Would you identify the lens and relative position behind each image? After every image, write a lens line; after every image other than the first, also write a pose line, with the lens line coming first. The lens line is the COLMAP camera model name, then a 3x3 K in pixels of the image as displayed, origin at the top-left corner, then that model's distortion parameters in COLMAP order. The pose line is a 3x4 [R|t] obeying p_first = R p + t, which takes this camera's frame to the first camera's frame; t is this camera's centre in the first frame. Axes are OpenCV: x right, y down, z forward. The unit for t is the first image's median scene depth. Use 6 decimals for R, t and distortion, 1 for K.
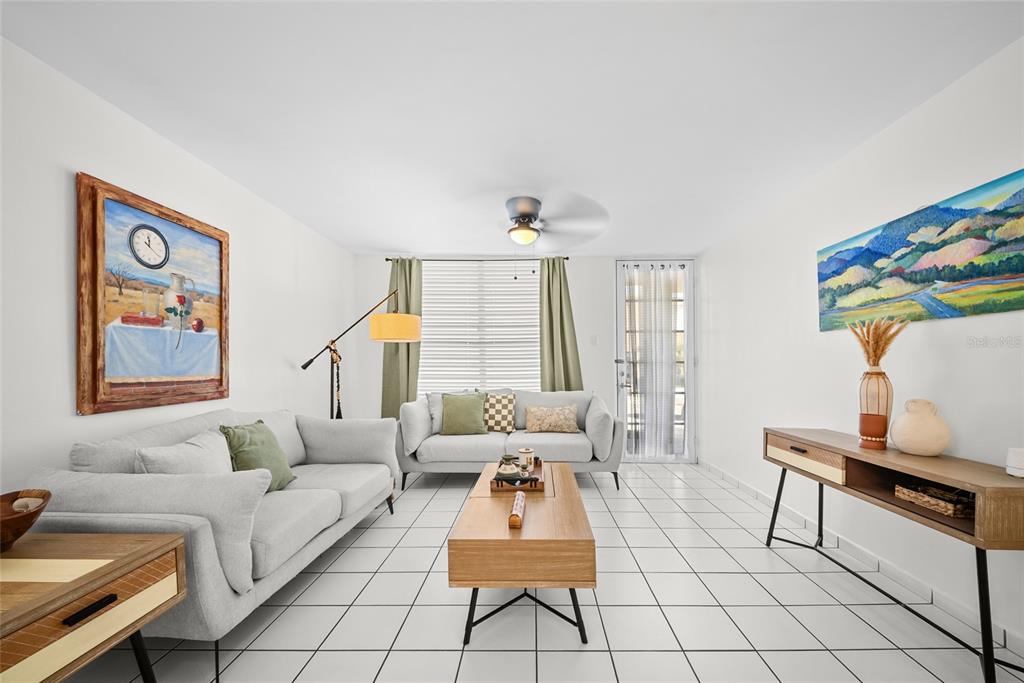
lens RADIAL K [[371.4, 0, 534.2], [0, 371.4, 374.3], [0, 0, 1]] dist [-0.000926, -0.001508]
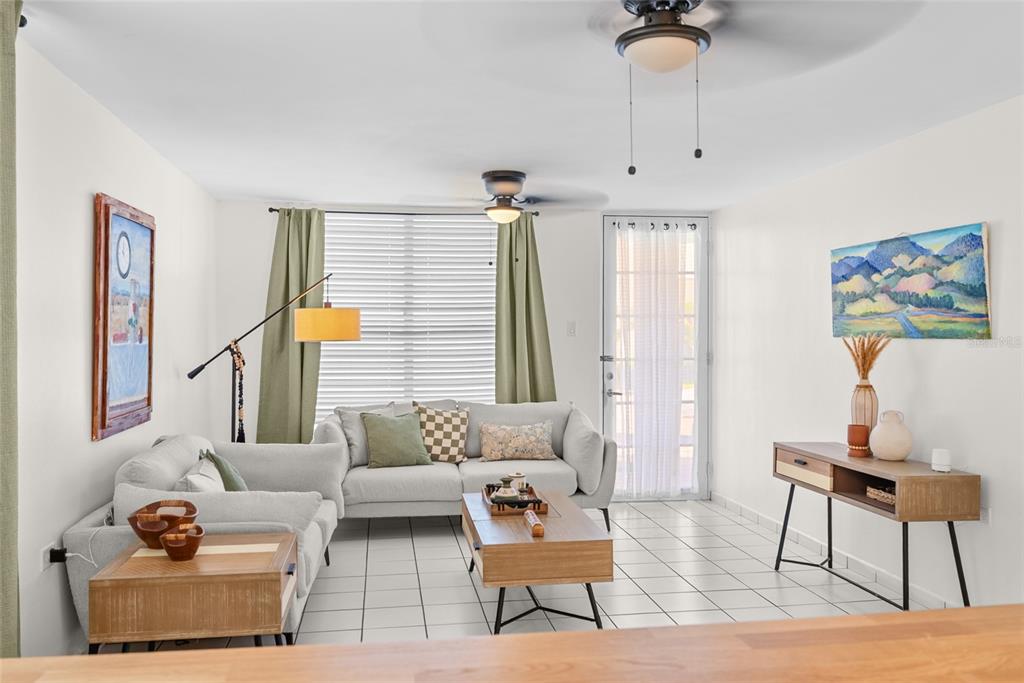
lens RADIAL K [[867.2, 0, 490.8], [0, 867.2, 410.2], [0, 0, 1]] dist [-0.002966, 0.029237]
pose [[0.989414, -0.016172, 0.144215, -0.382253], [0.006368, 0.997652, 0.068185, -0.086375], [-0.144980, -0.066545, 0.987194, -1.009744]]
